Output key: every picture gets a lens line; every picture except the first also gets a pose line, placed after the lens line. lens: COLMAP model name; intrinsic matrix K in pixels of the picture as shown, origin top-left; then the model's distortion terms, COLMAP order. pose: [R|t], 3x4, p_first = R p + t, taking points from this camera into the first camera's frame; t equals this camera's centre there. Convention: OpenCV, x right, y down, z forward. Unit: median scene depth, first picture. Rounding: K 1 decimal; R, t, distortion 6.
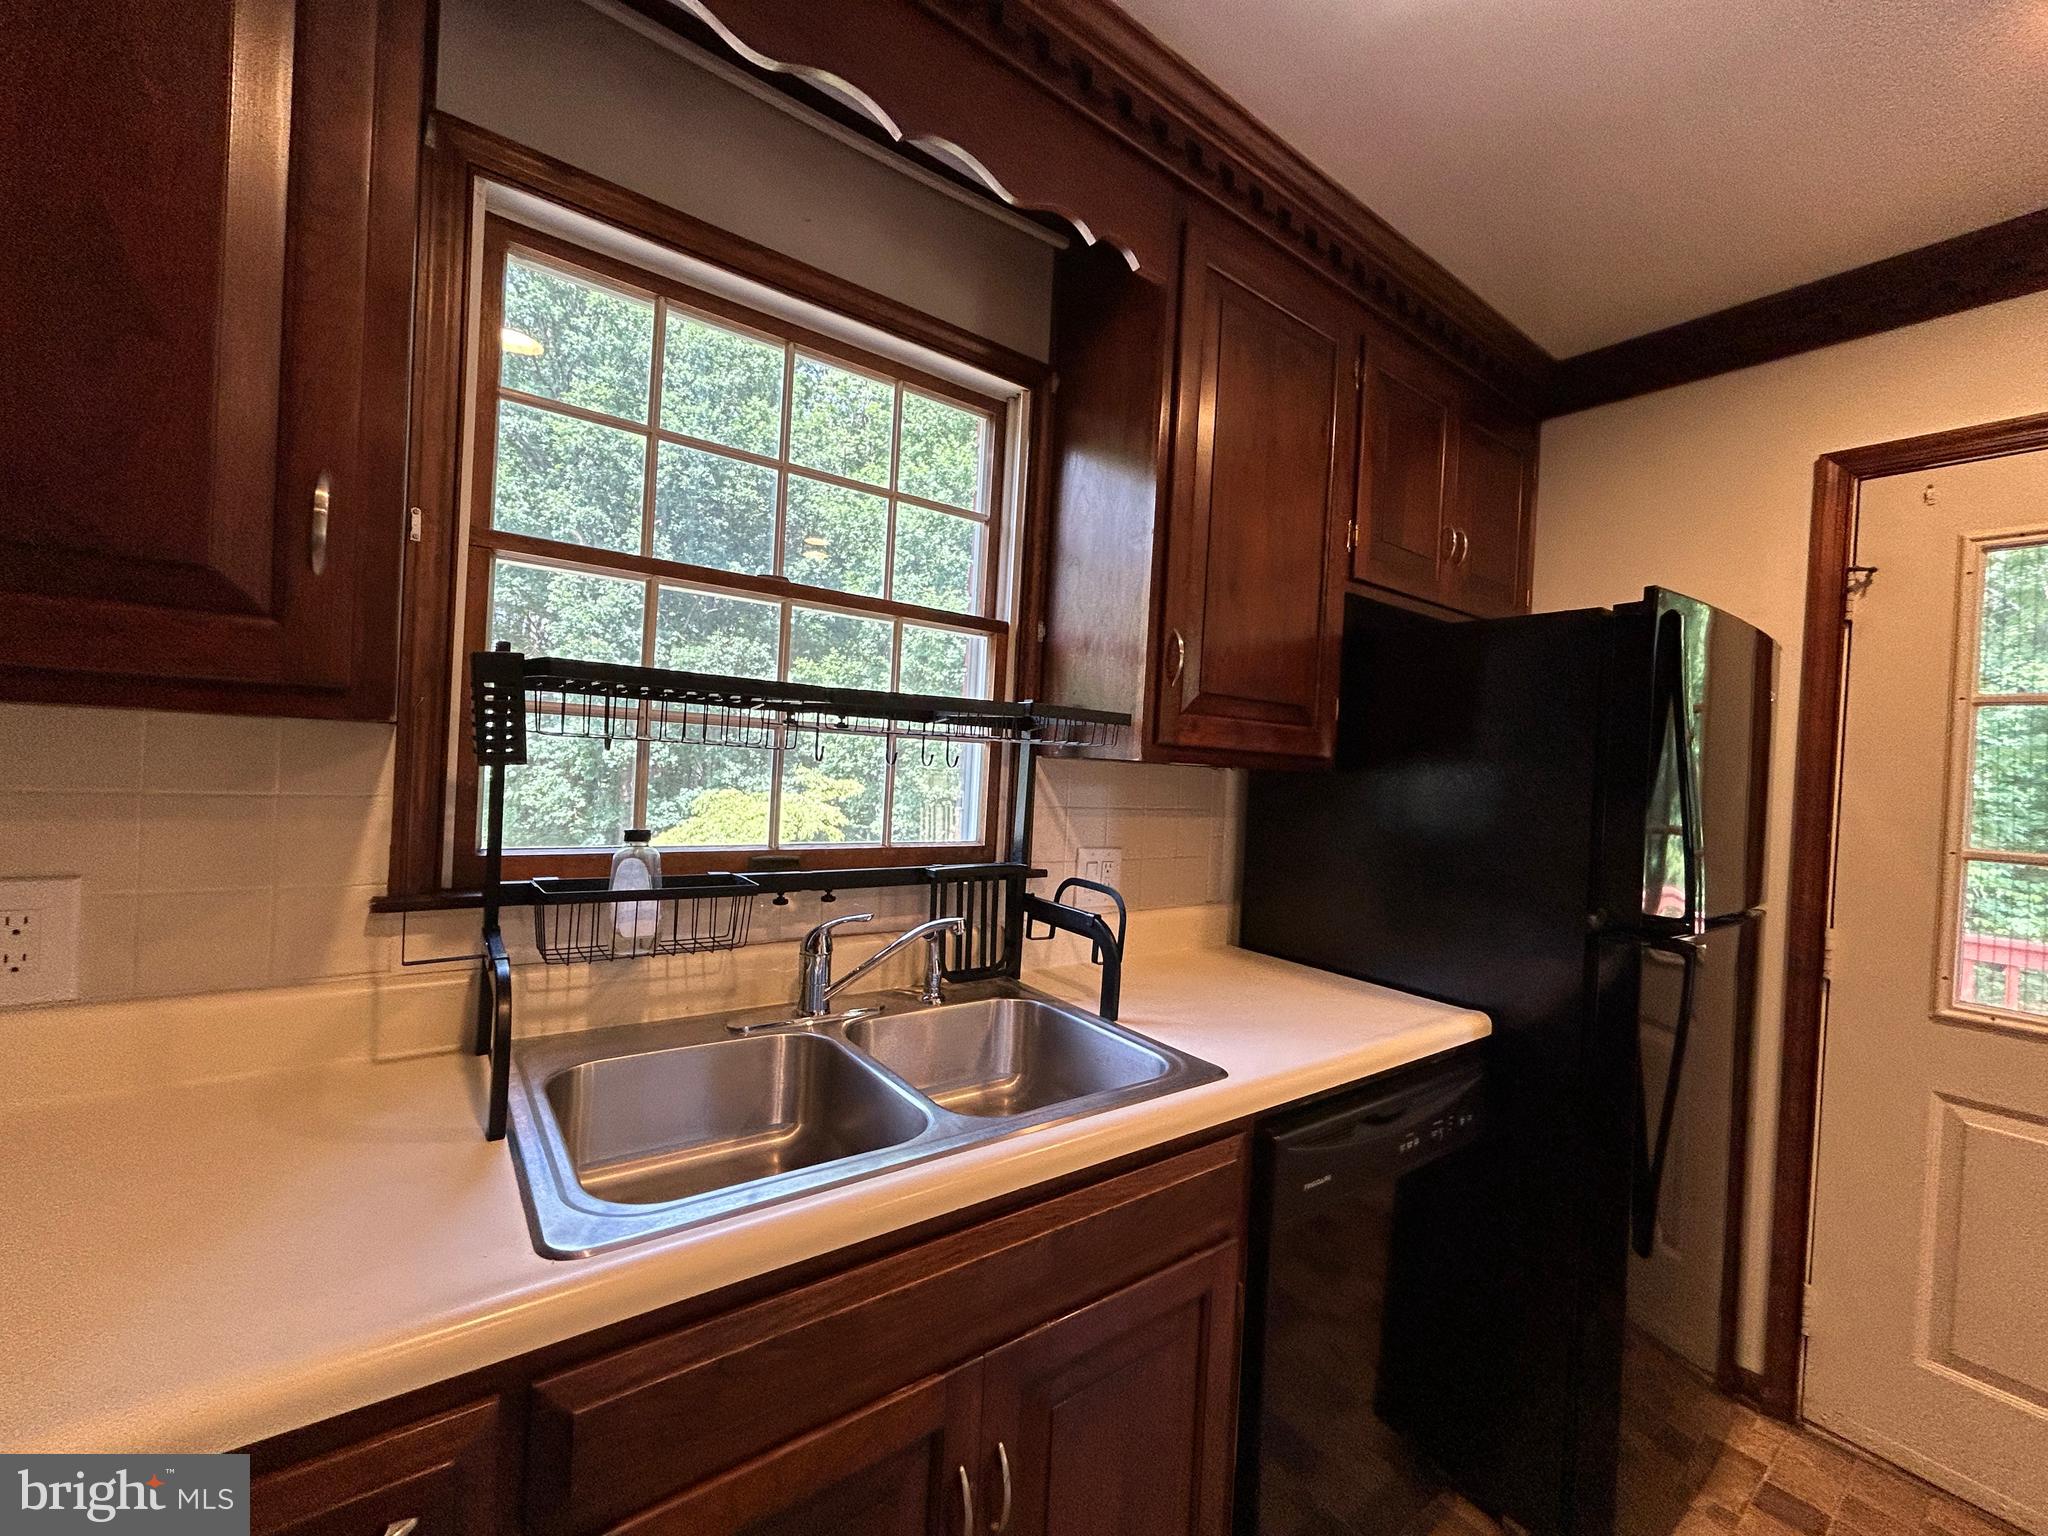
lens RADIAL K [[830.7, 0, 1023.0], [0, 830.7, 767.2], [0, 0, 1]] dist [-0.000369, 0.000886]
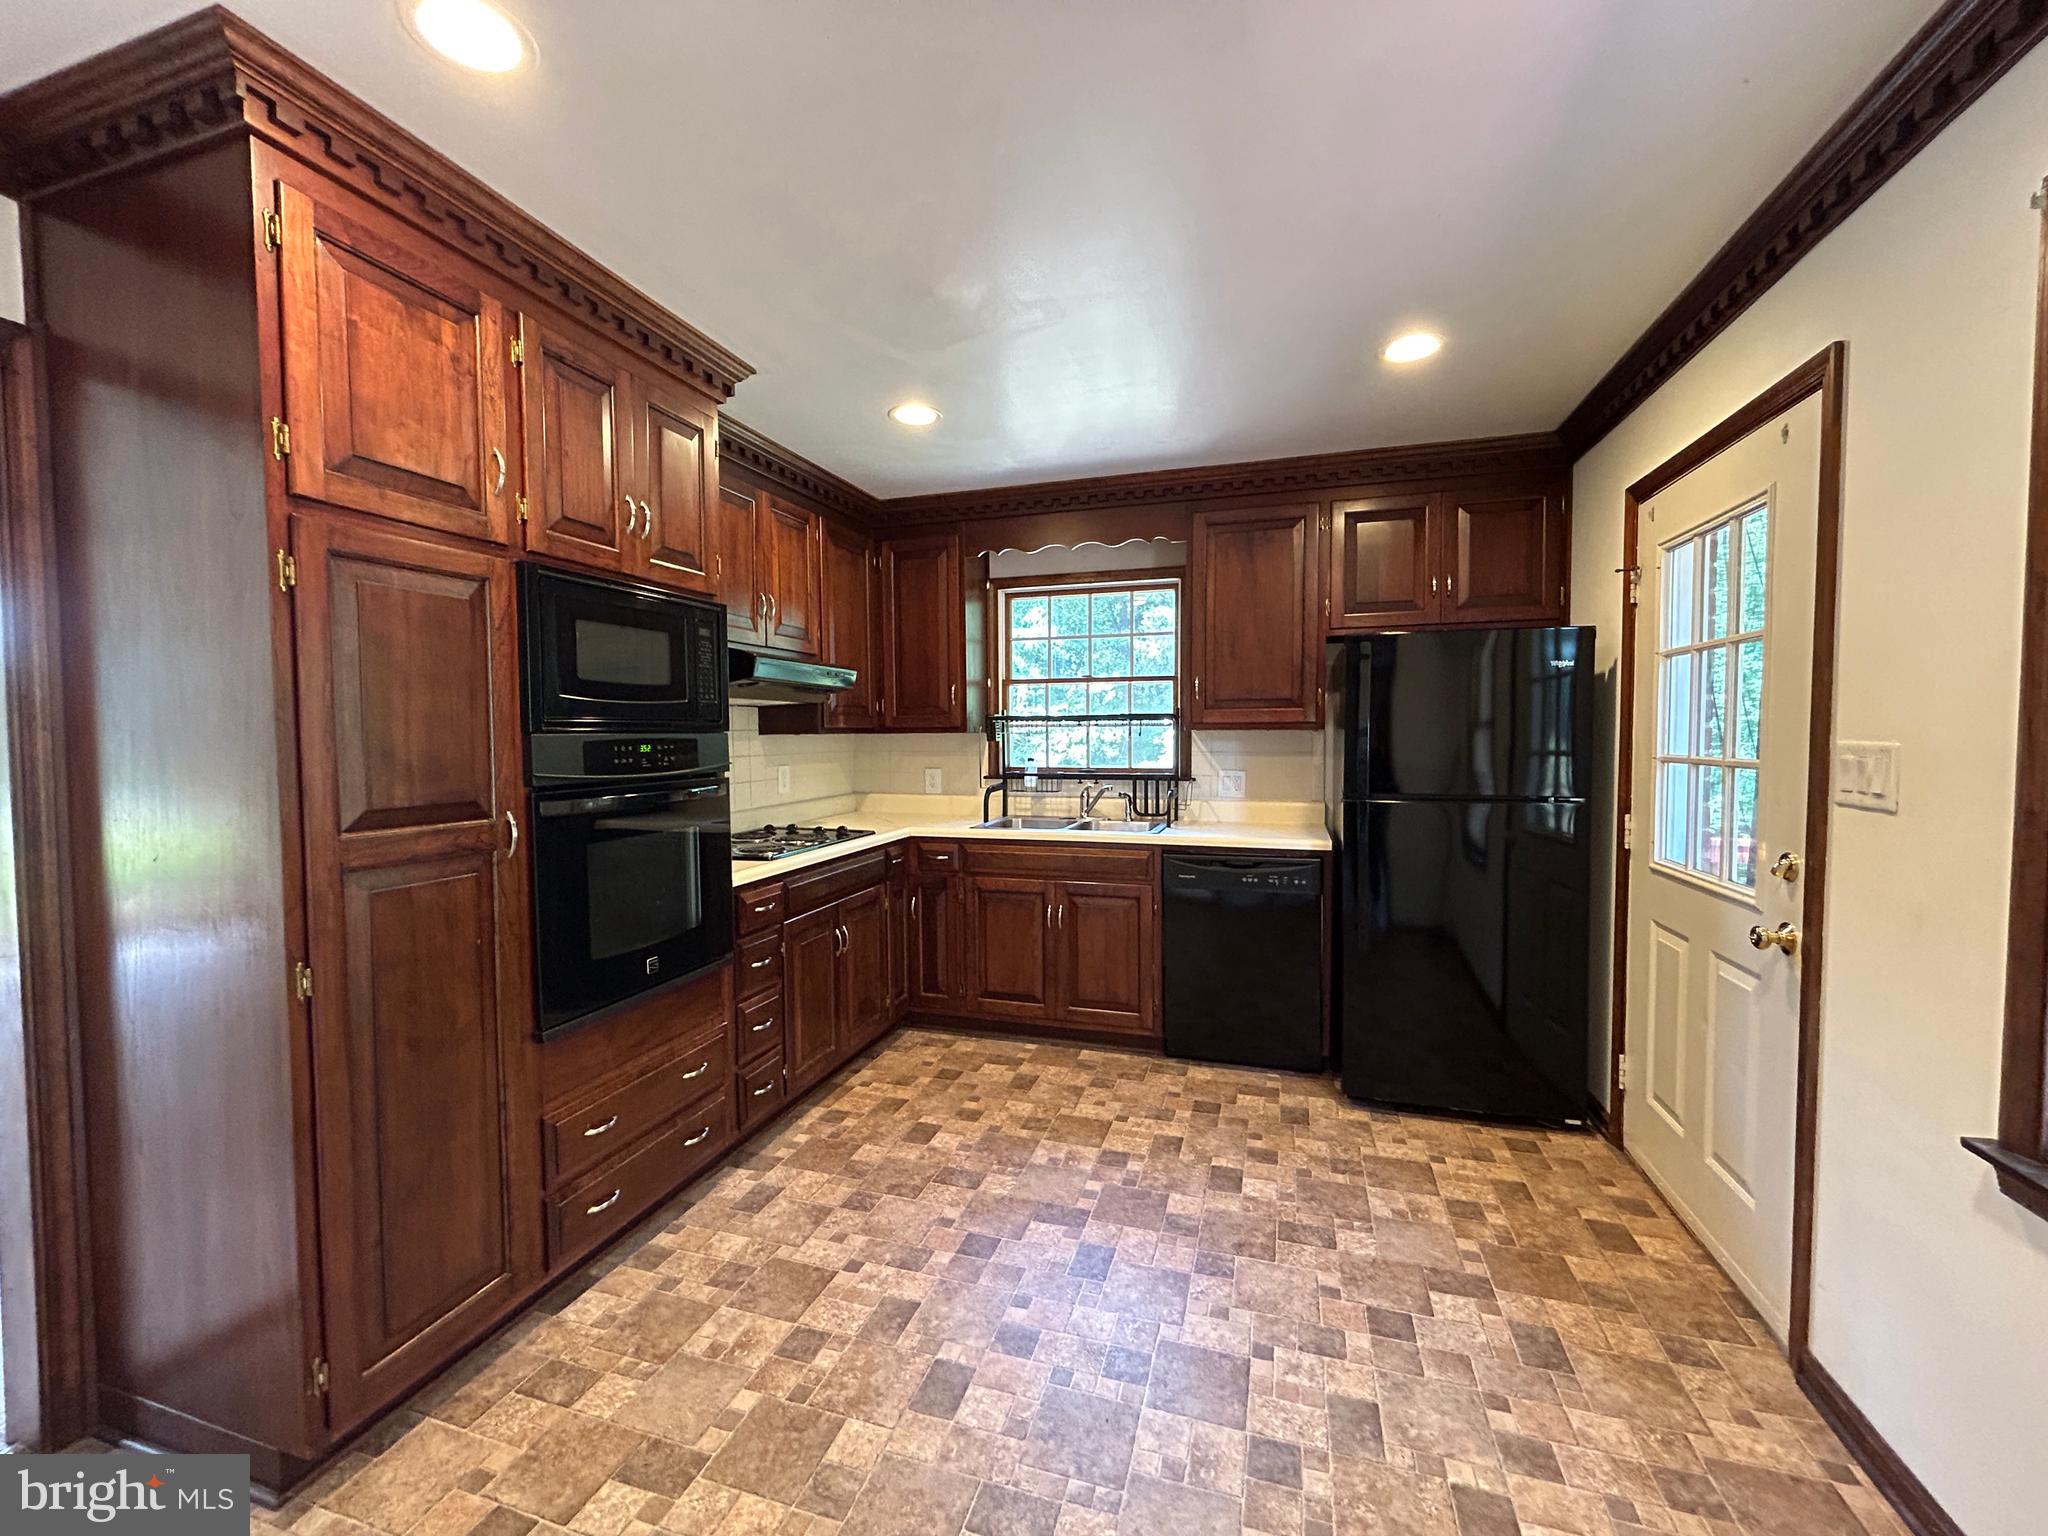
lens RADIAL K [[830.7, 0, 1019.4], [0, 830.7, 766.5], [0, 0, 1]] dist [-0.000369, 0.000886]
pose [[0.581158, -0.025023, -0.813406, 2.052710], [0.030069, 0.999505, -0.009265, 0.121913], [0.813235, -0.019074, 0.581623, -0.963765]]
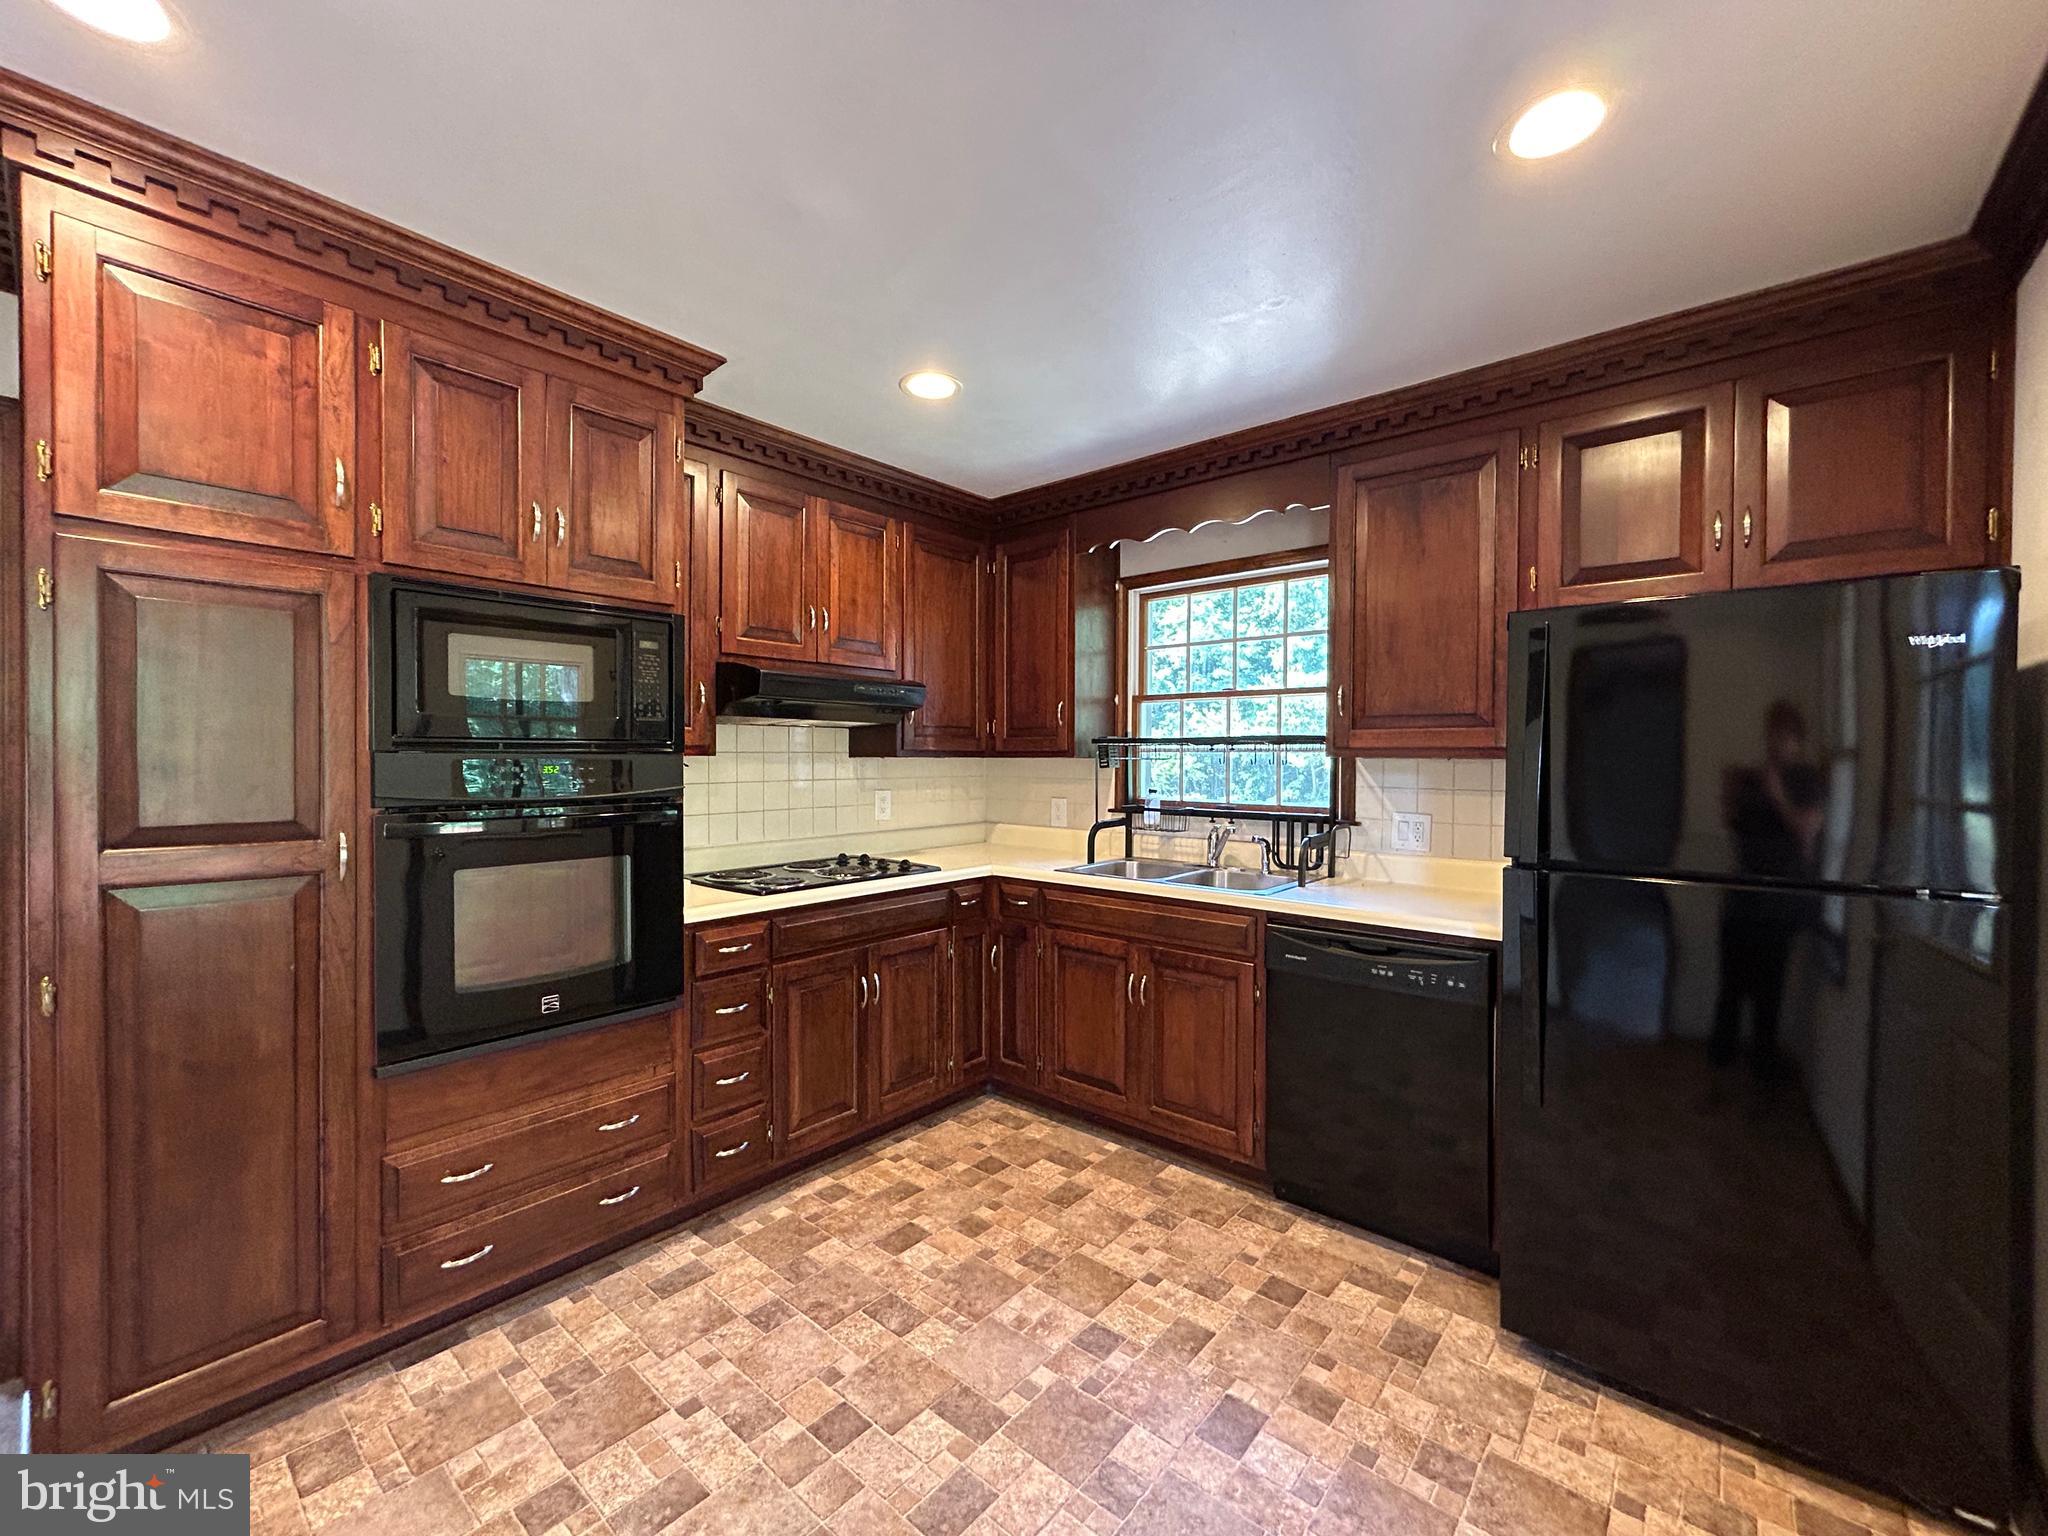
lens RADIAL K [[830.7, 0, 1019.2], [0, 830.7, 766.3], [0, 0, 1]] dist [-0.000369, 0.000886]
pose [[0.219210, -0.043182, -0.974722, 1.972432], [-0.002960, 0.998986, -0.044923, 0.108782], [0.975673, 0.012733, 0.218860, -0.111625]]
